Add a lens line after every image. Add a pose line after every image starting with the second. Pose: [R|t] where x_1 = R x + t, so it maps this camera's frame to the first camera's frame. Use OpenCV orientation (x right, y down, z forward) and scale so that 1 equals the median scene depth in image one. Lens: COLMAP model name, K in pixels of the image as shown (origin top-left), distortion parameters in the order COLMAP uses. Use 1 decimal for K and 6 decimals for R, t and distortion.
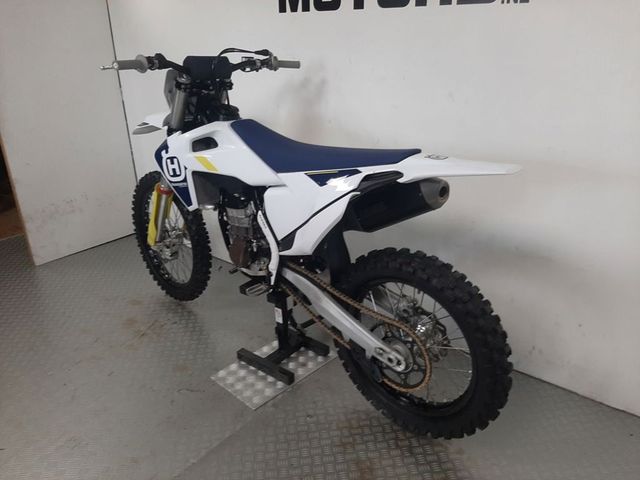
lens RADIAL K [[480.6, 0, 341.1], [0, 480.6, 235.3], [0, 0, 1]] dist [0.051311, -0.035315]
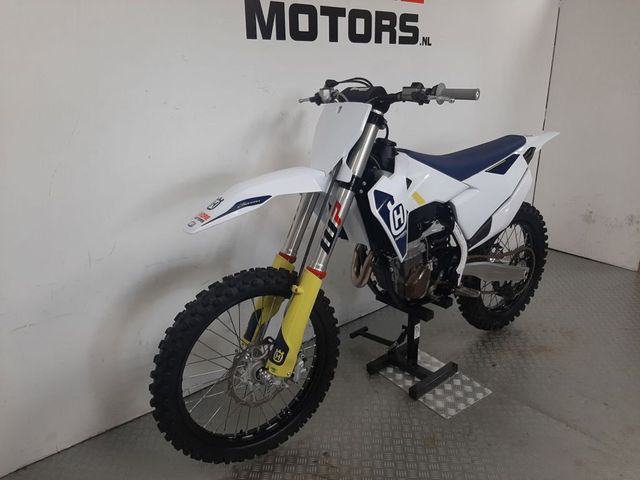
lens RADIAL K [[480.6, 0, 319.1], [0, 480.6, 239.4], [0, 0, 1]] dist [0.051311, -0.035315]
pose [[0.225947, -0.318015, 0.920768, -1.157670], [0.379603, 0.899237, 0.217428, -0.340225], [-0.897134, 0.300400, 0.323899, 0.867519]]
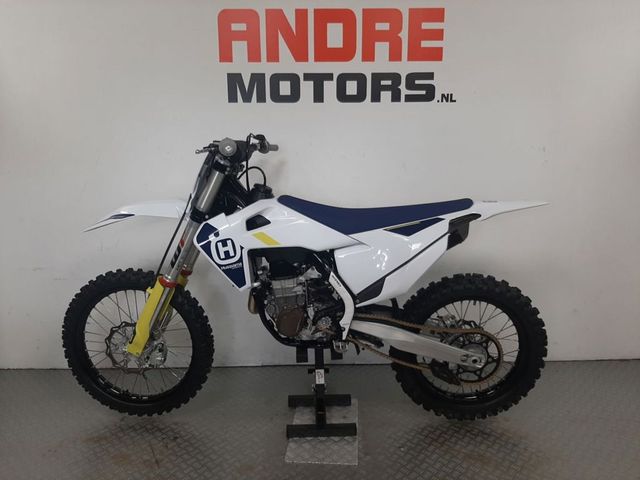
lens RADIAL K [[480.6, 0, 322.6], [0, 480.6, 240.1], [0, 0, 1]] dist [0.051311, -0.035315]
pose [[0.785914, -0.138886, 0.602537, -0.775229], [0.235341, 0.968296, -0.083770, -0.032592], [-0.571799, 0.207637, 0.793683, 0.118423]]
